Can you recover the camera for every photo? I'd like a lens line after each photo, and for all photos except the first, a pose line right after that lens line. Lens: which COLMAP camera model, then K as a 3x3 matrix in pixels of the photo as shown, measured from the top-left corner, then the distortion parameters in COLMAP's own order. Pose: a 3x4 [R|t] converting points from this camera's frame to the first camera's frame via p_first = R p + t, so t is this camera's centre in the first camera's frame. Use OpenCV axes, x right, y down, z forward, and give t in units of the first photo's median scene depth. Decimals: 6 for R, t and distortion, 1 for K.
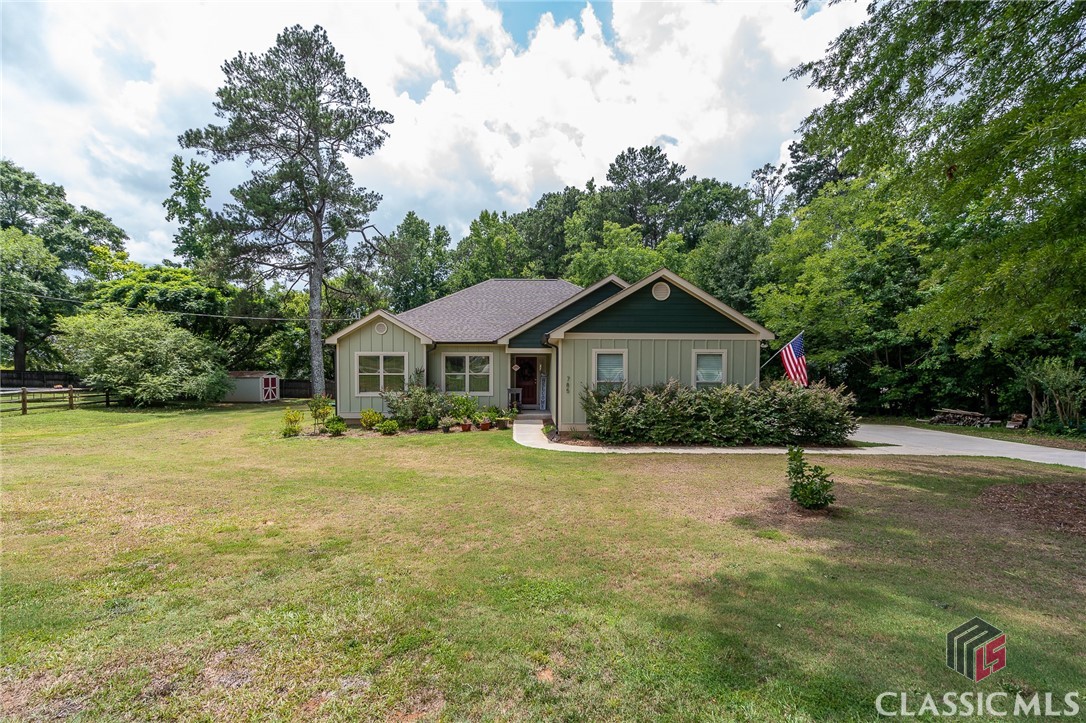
lens RADIAL K [[515.5, 0, 535.5], [0, 515.5, 384.4], [0, 0, 1]] dist [0.001048, 0.001107]
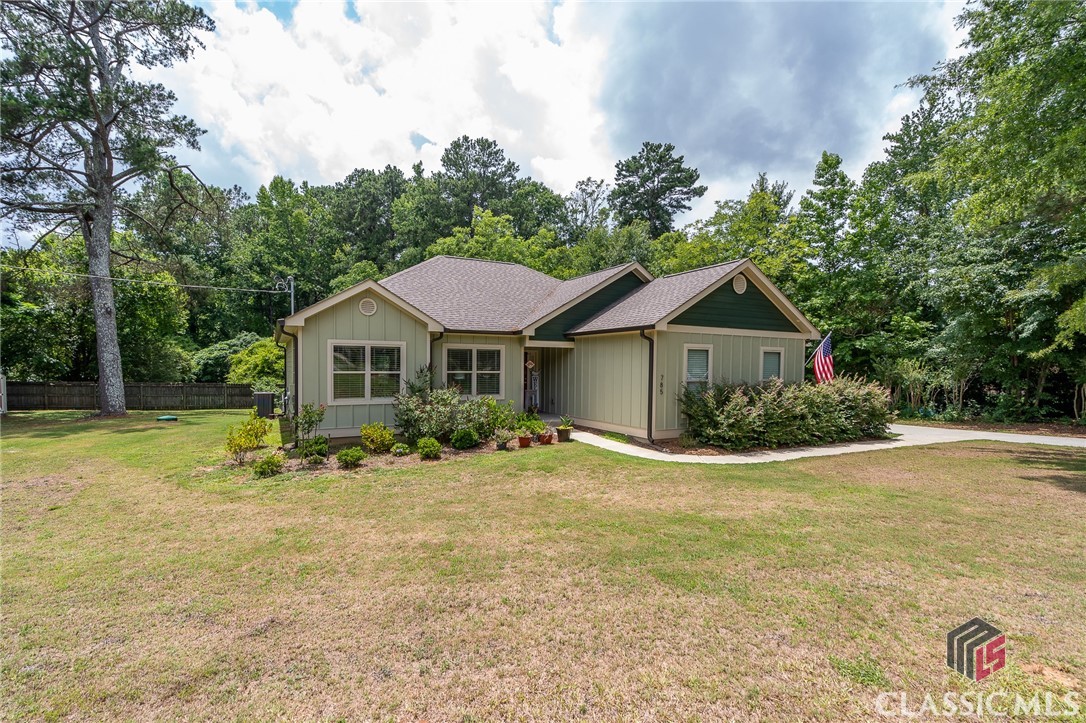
lens RADIAL K [[515.5, 0, 535.5], [0, 515.5, 384.4], [0, 0, 1]] dist [0.001048, 0.001107]
pose [[0.891185, -0.011041, 0.453505, -0.262050], [0.010266, 0.999939, 0.004171, -0.002861], [-0.453523, 0.000939, 0.891244, 0.172686]]
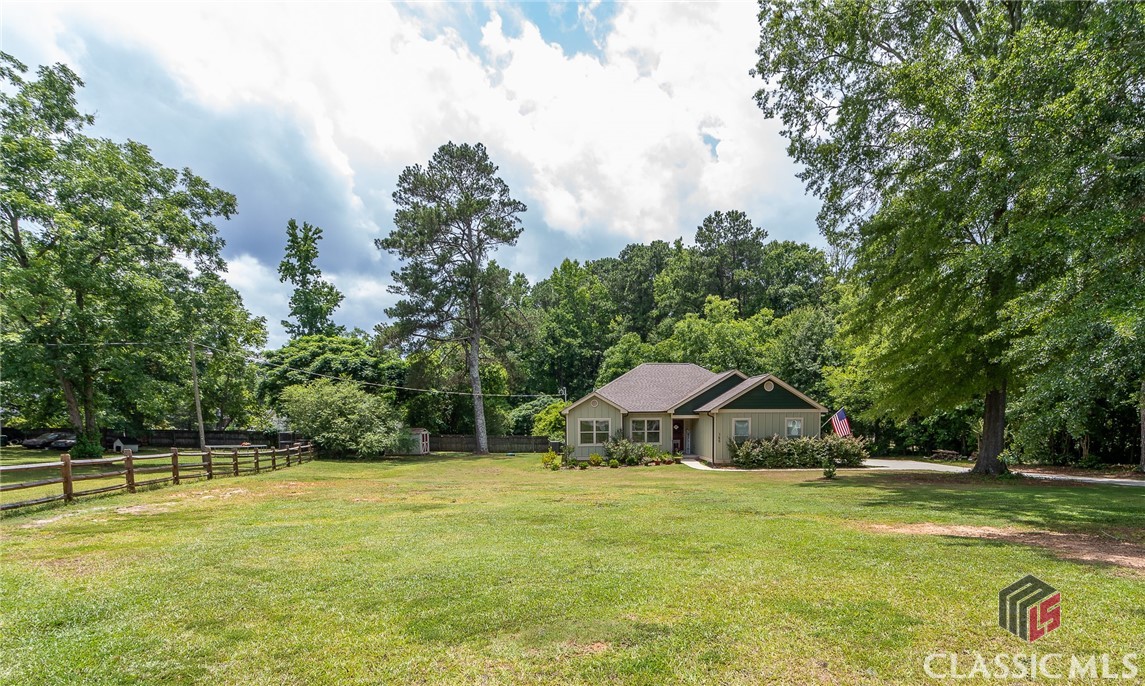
lens RADIAL K [[656.1, 0, 642.9], [0, 656.1, 475.2], [0, 0, 1]] dist [-0.004805, -0.000167]
pose [[0.993527, -0.018443, 0.112086, -0.240969], [0.011528, 0.998007, 0.062037, -0.007138], [-0.113007, -0.060344, 0.991760, -0.658875]]
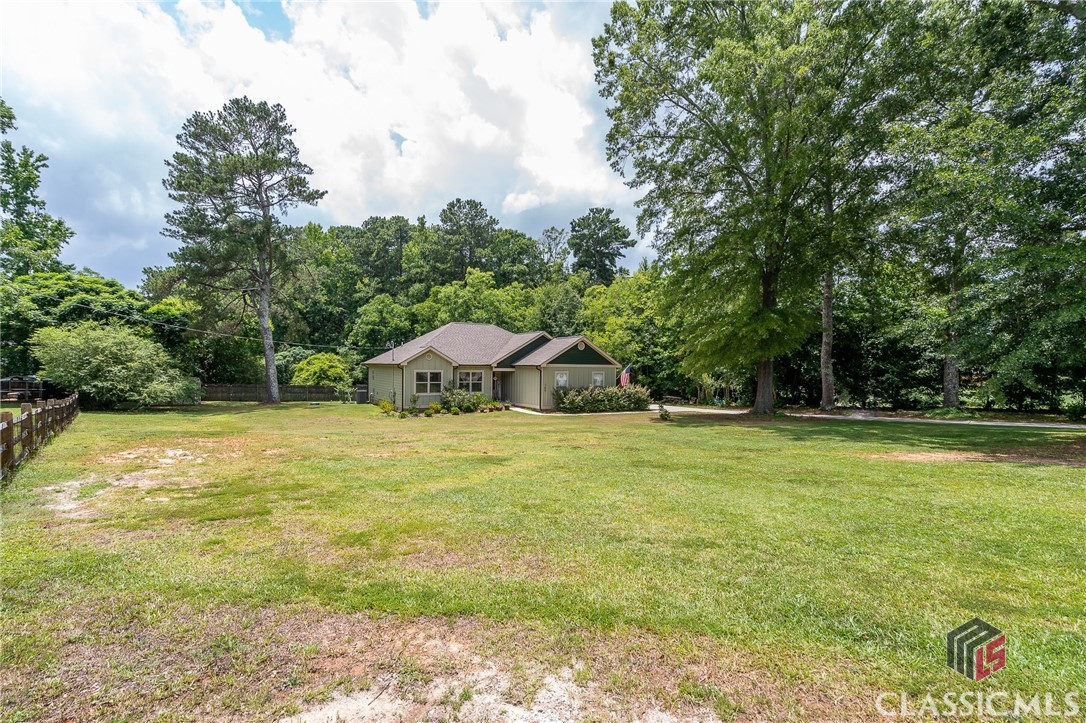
lens RADIAL K [[540.2, 0, 546.7], [0, 540.2, 387.3], [0, 0, 1]] dist [0.004465, 0.001447]
pose [[0.870621, -0.011810, 0.491813, -0.541060], [0.007347, 0.999912, 0.011004, -0.013490], [-0.491900, -0.005967, 0.870631, -0.506816]]
